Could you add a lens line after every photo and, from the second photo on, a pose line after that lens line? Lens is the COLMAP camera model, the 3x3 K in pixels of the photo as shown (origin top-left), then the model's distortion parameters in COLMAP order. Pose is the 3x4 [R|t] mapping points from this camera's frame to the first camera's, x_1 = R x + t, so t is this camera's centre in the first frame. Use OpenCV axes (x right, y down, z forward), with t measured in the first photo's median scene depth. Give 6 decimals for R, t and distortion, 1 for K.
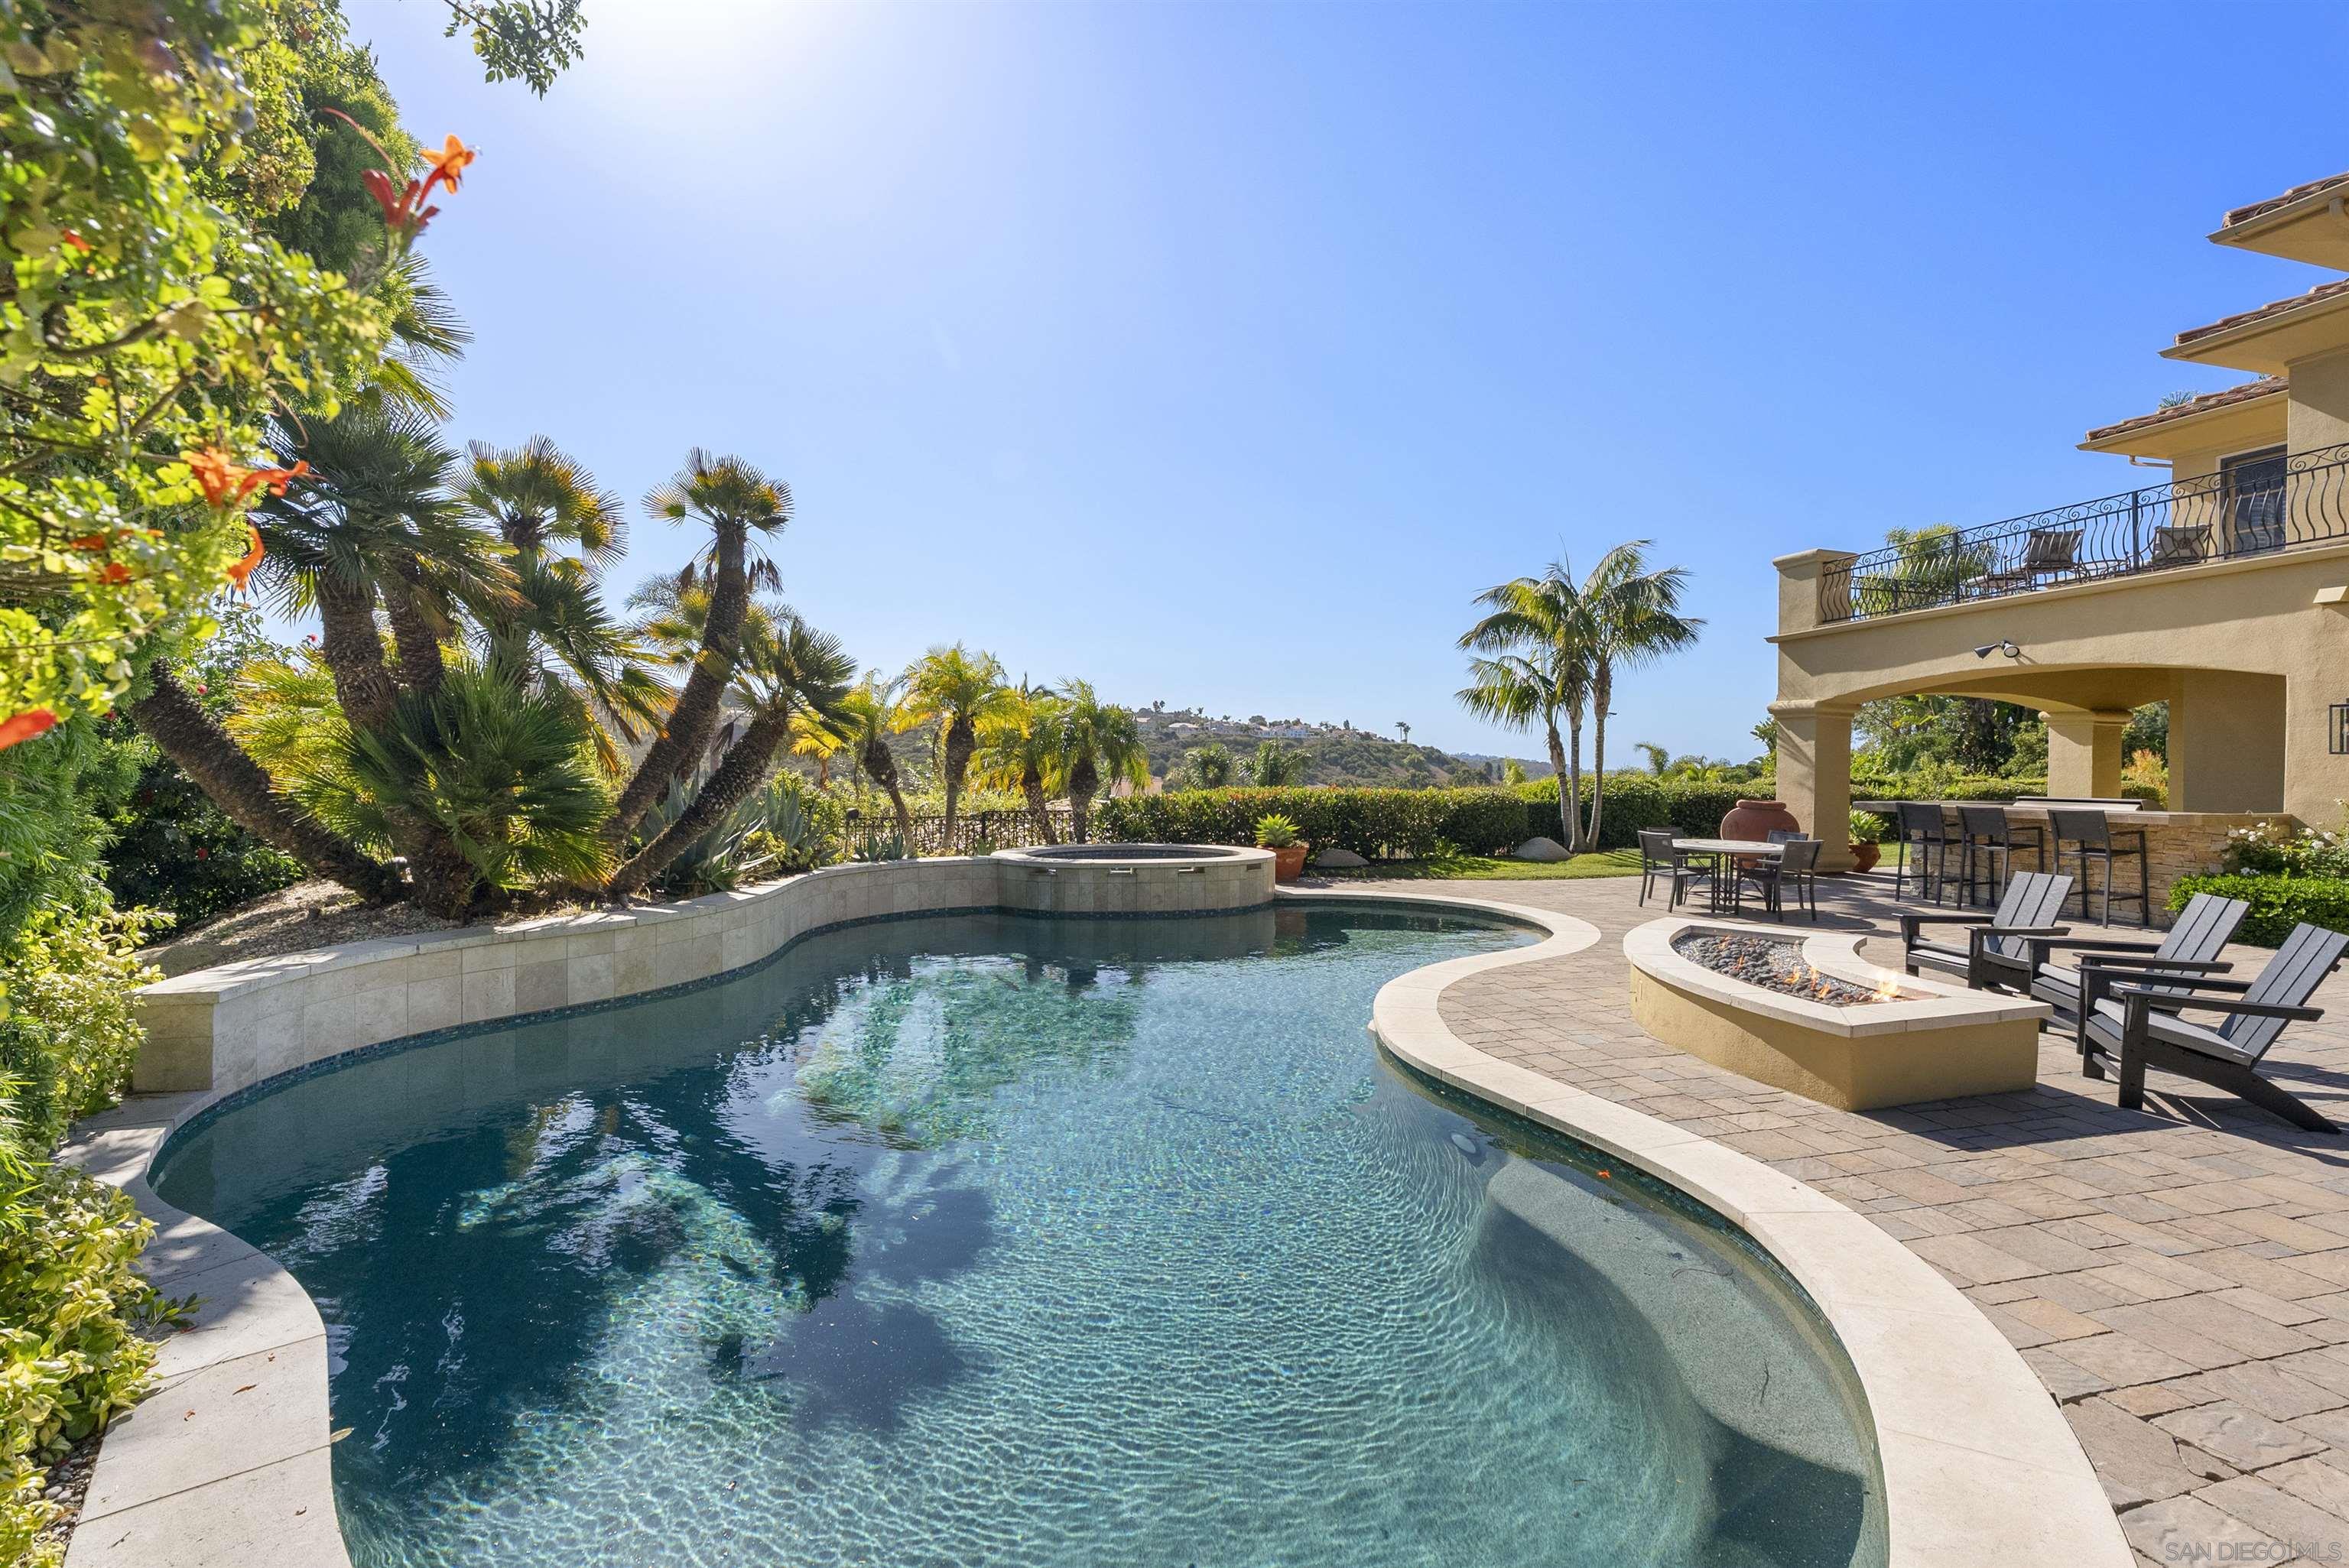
lens RADIAL K [[1071.6, 0, 1186.7], [0, 1071.6, 785.0], [0, 0, 1]] dist [-0.004213, 0.001633]
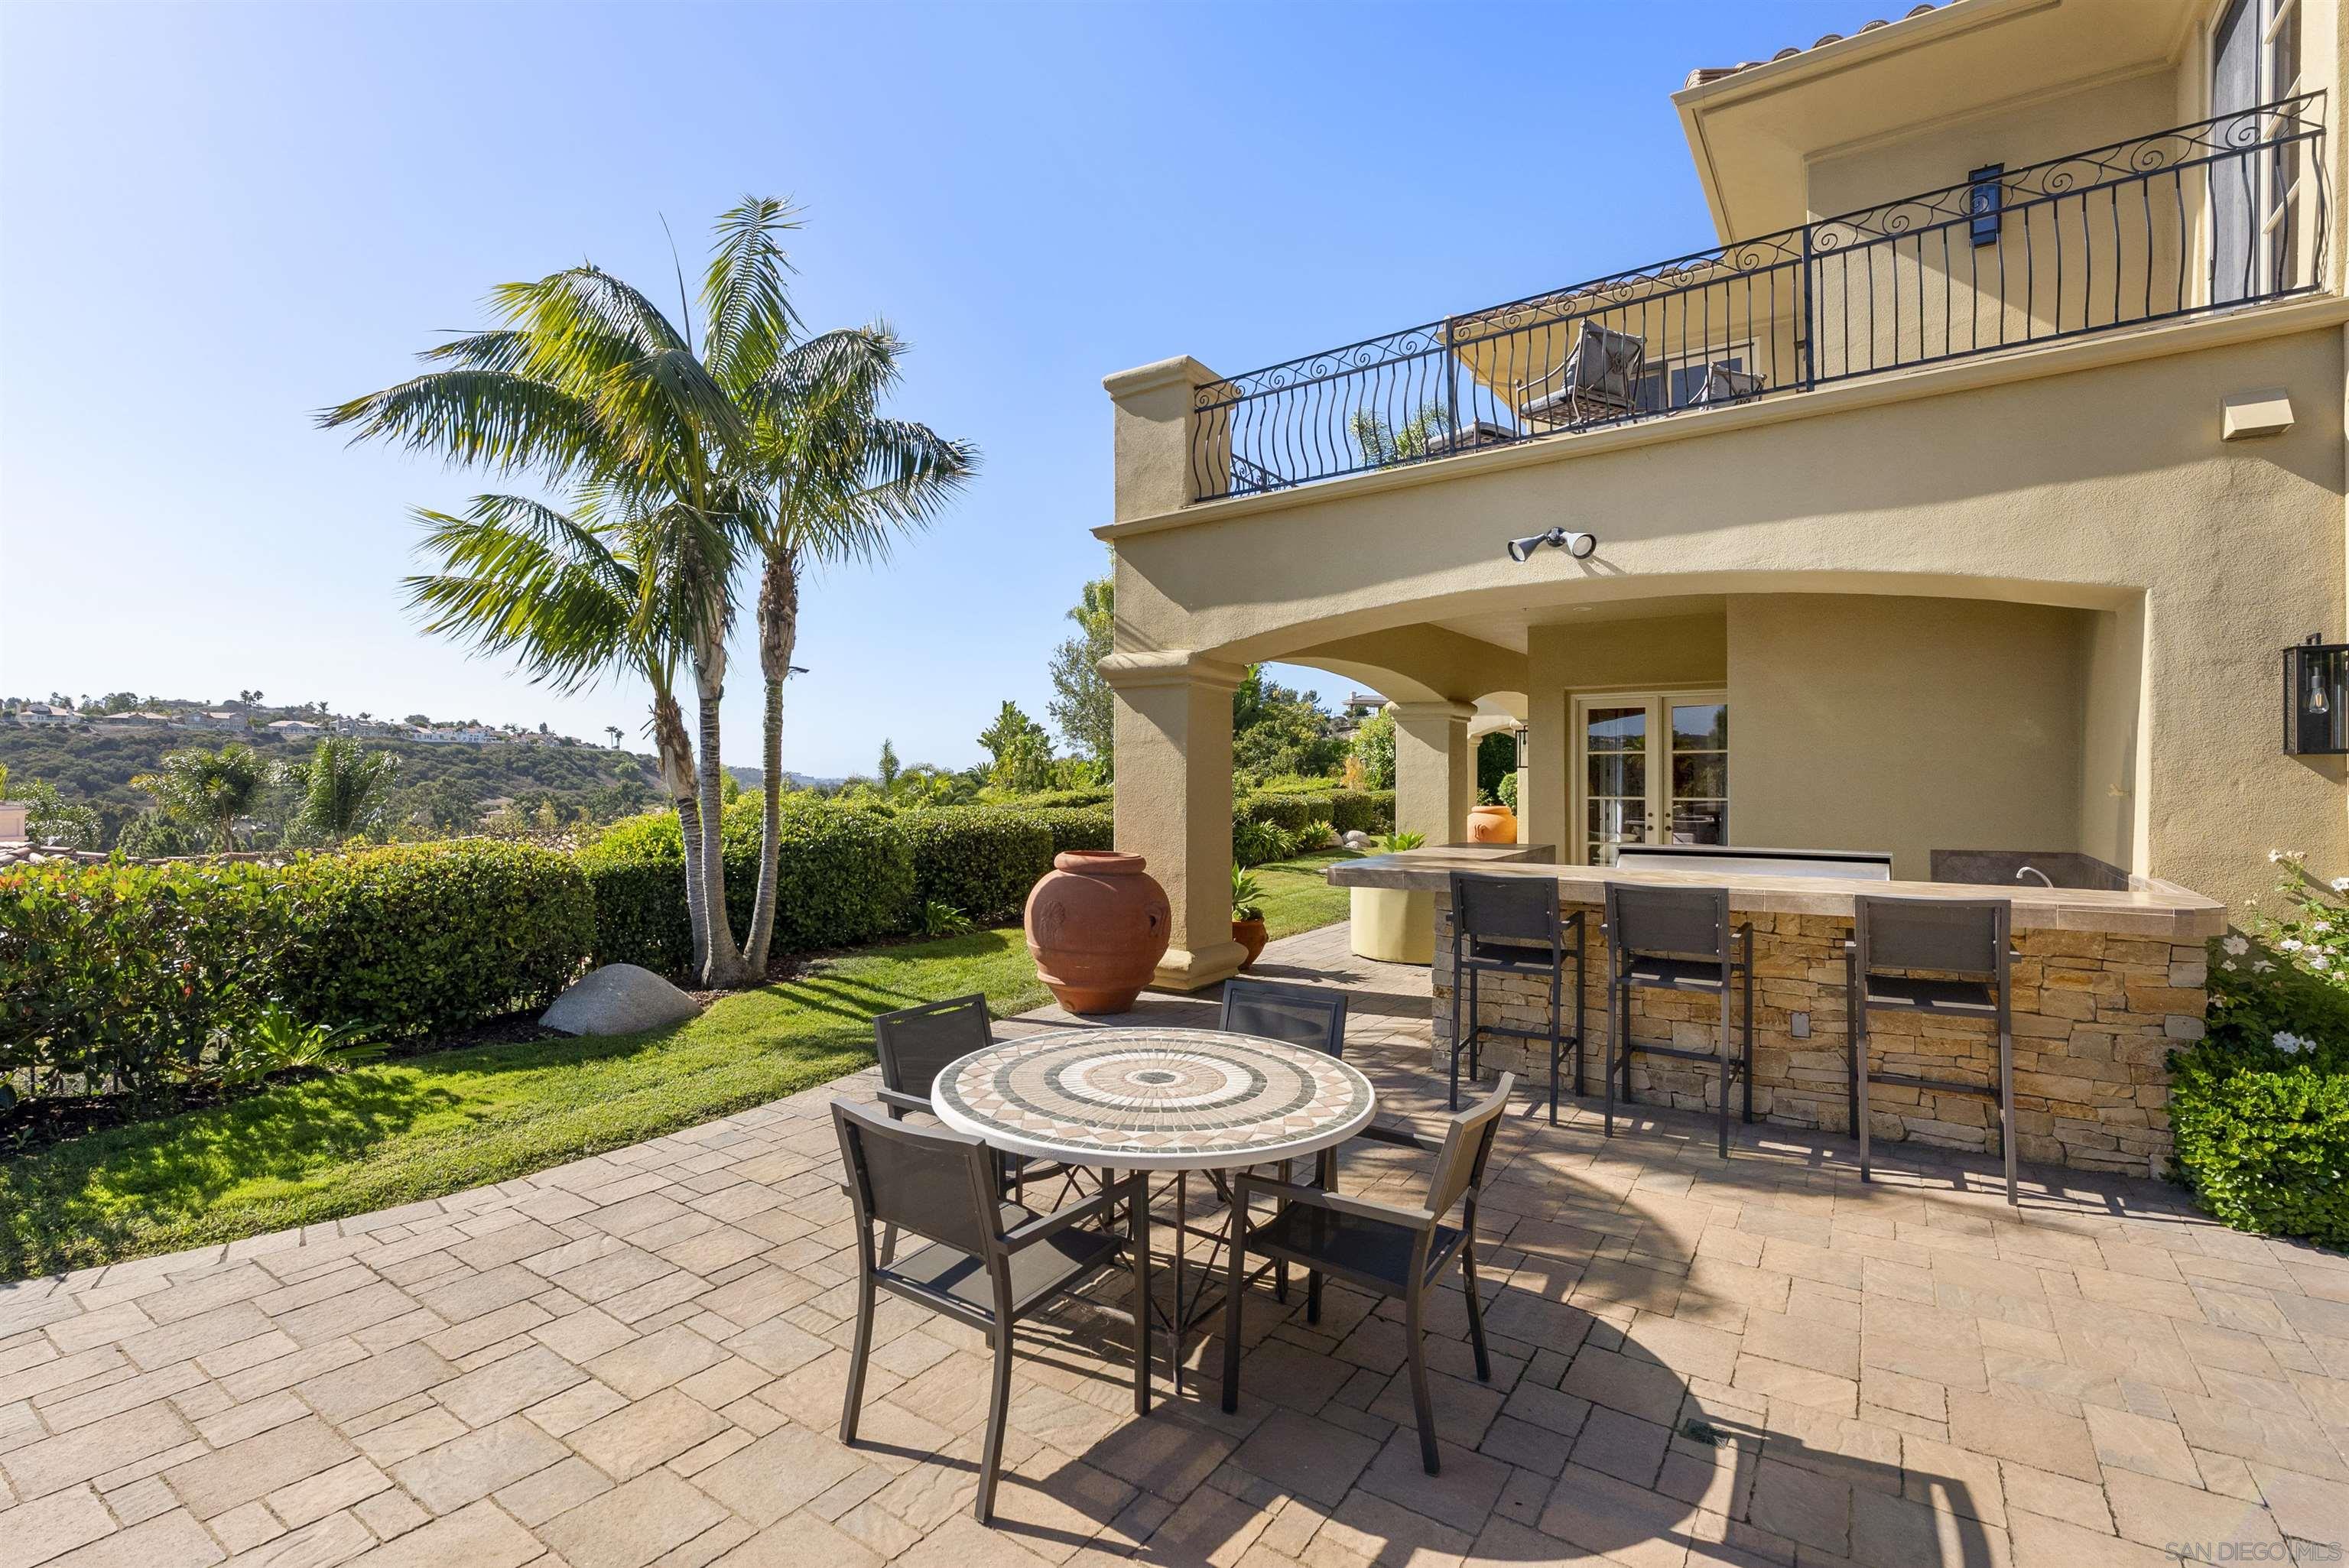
lens RADIAL K [[1071.6, 0, 1180.1], [0, 1071.6, 778.5], [0, 0, 1]] dist [-0.004213, 0.001633]
pose [[0.775758, -0.007514, 0.630986, 0.233228], [0.016442, 0.999830, -0.008309, -0.012750], [-0.630816, 0.016820, 0.775750, 0.540111]]
